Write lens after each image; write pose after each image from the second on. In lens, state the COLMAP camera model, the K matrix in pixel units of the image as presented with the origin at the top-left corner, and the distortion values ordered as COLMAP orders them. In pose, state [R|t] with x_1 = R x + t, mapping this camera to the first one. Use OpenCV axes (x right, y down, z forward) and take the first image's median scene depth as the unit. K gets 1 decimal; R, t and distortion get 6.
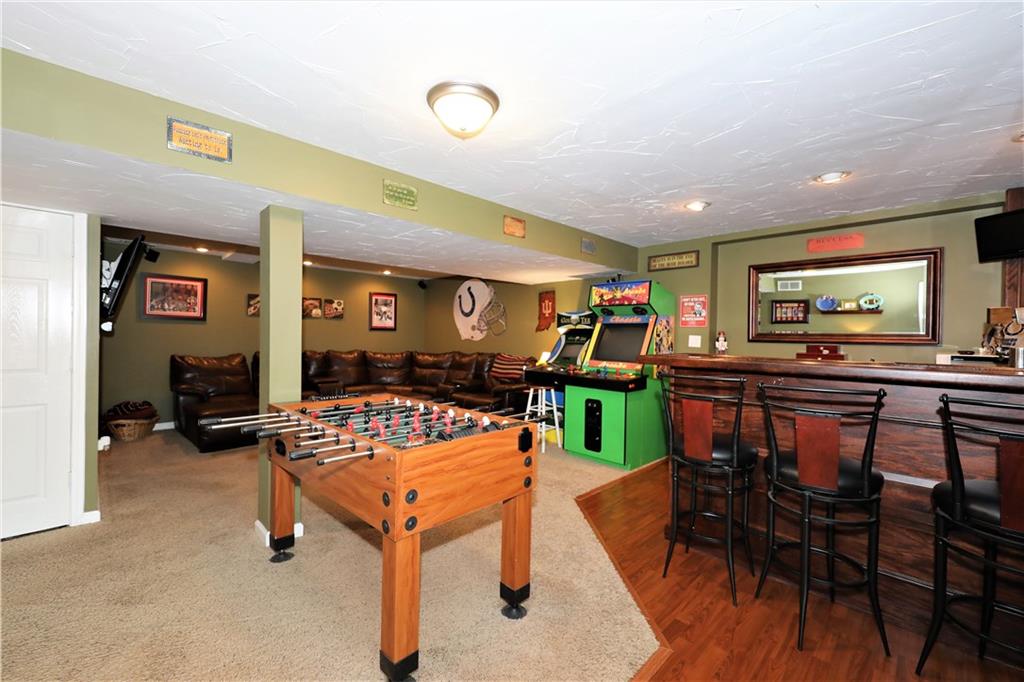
lens RADIAL K [[422.1, 0, 505.4], [0, 422.1, 337.1], [0, 0, 1]] dist [-0.000431, -0.000006]
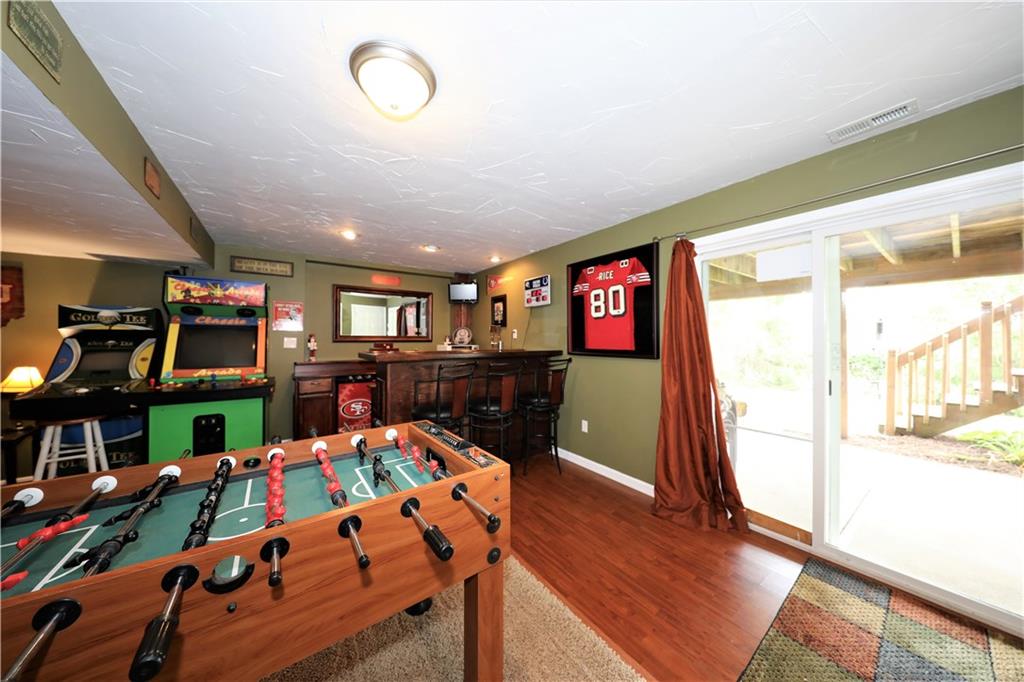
lens RADIAL K [[320.5, 0, 516.7], [0, 320.5, 337.5], [0, 0, 1]] dist [-0.007656, -0.000401]
pose [[0.140085, -0.010735, 0.990081, -0.267411], [0.007649, 0.999923, 0.009759, -0.006769], [-0.990110, 0.006206, 0.140156, 0.241927]]
